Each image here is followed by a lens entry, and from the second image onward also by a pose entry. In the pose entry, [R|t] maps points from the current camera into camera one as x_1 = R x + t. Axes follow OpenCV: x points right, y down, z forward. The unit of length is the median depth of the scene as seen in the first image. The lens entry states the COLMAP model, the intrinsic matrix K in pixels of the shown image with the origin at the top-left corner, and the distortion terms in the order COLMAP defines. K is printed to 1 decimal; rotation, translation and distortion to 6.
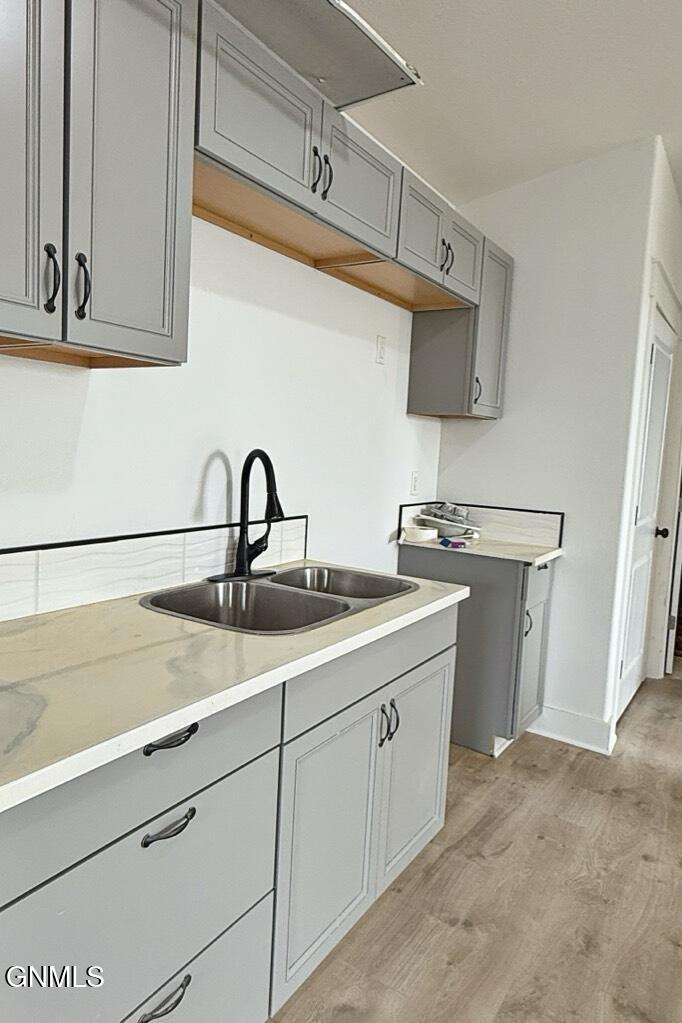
lens RADIAL K [[640.8, 0, 340.4], [0, 640.8, 509.8], [0, 0, 1]] dist [-0.007020, -0.001362]
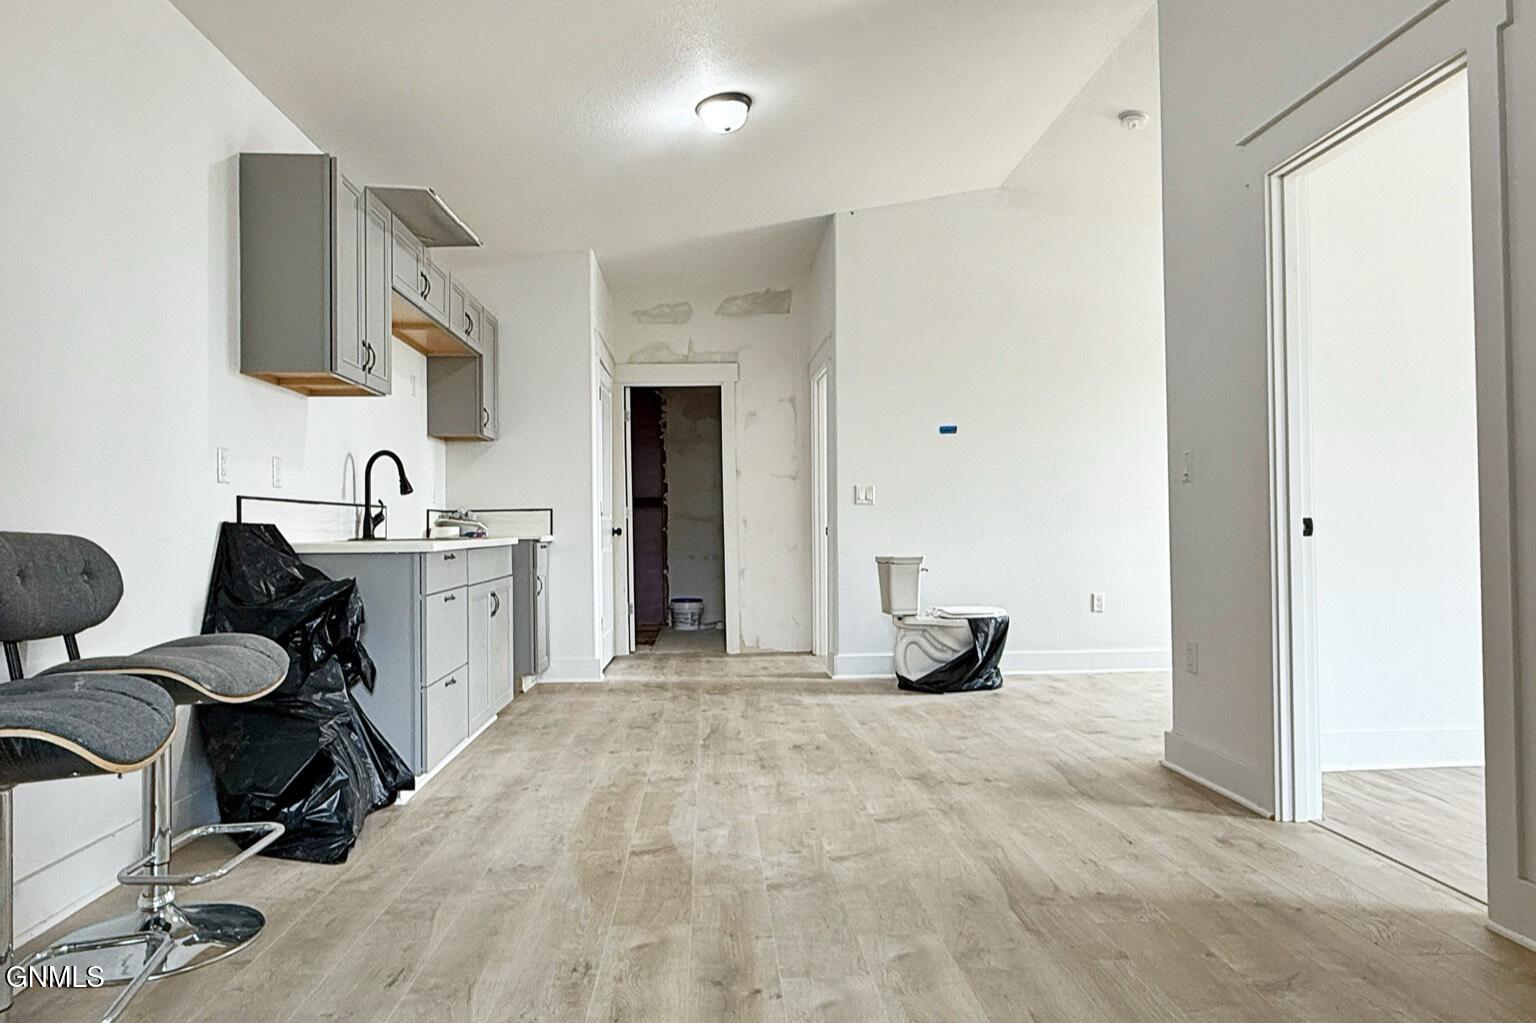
lens RADIAL K [[962.1, 0, 768.6], [0, 962.1, 514.5], [0, 0, 1]] dist [-0.007020, -0.001362]
pose [[0.795953, -0.049590, 0.603324, -0.514254], [0.110586, 0.991779, -0.064376, 0.199848], [-0.595171, 0.117960, 0.794894, -0.883966]]
